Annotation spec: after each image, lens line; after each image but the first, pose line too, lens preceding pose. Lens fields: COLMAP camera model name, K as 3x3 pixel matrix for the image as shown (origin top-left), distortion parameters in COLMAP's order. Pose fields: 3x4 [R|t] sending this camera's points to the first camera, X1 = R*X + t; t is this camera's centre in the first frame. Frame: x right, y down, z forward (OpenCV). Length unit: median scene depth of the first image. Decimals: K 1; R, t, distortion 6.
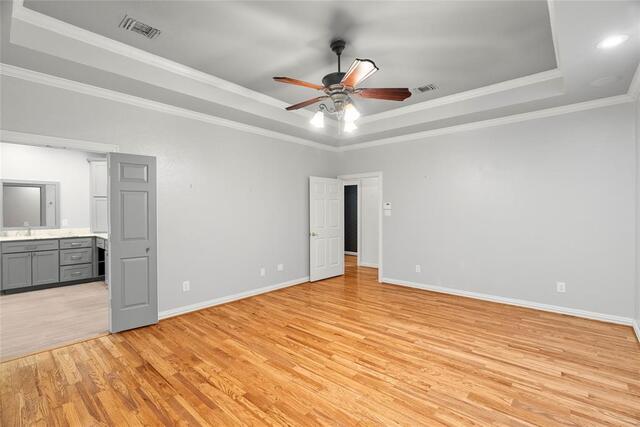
lens RADIAL K [[291.9, 0, 323.9], [0, 291.9, 211.5], [0, 0, 1]] dist [-0.003451, 0.000534]
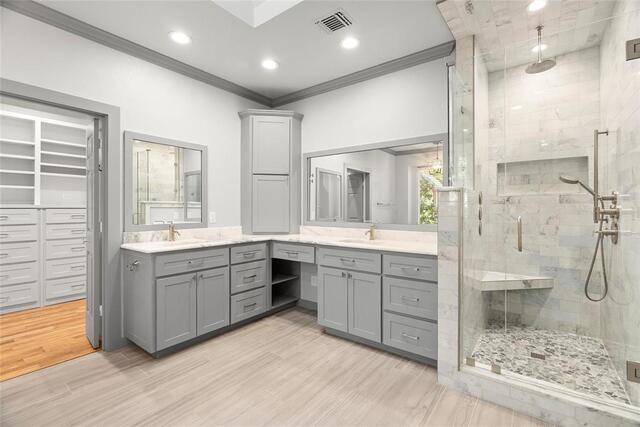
lens RADIAL K [[291.2, 0, 320.8], [0, 291.2, 208.7], [0, 0, 1]] dist [0.000208, 0.000088]
pose [[0.997376, 0.002777, 0.072345, -0.780216], [-0.002328, 0.999977, -0.006298, 0.026825], [-0.072361, 0.006113, 0.997360, 0.438590]]
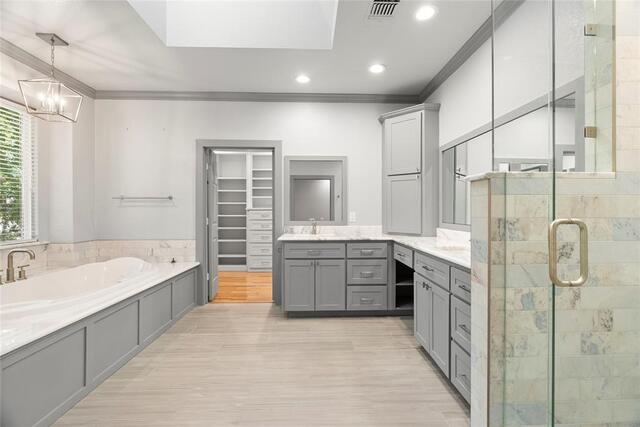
lens RADIAL K [[291.9, 0, 323.9], [0, 291.9, 211.5], [0, 0, 1]] dist [-0.003451, 0.000534]
pose [[0.688200, 0.002737, -0.725516, -0.486270], [-0.003667, 0.999993, 0.000295, 0.028831], [0.725512, 0.002458, 0.688205, 0.532411]]
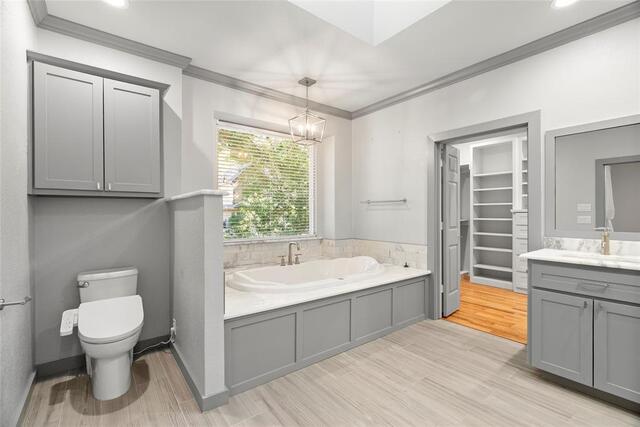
lens RADIAL K [[291.9, 0, 323.9], [0, 291.9, 211.5], [0, 0, 1]] dist [-0.003451, 0.000534]
pose [[-0.185383, -0.002440, -0.982663, -0.537024], [-0.001250, 0.999997, -0.002247, 0.025089], [0.982665, 0.000811, -0.185386, 0.689192]]
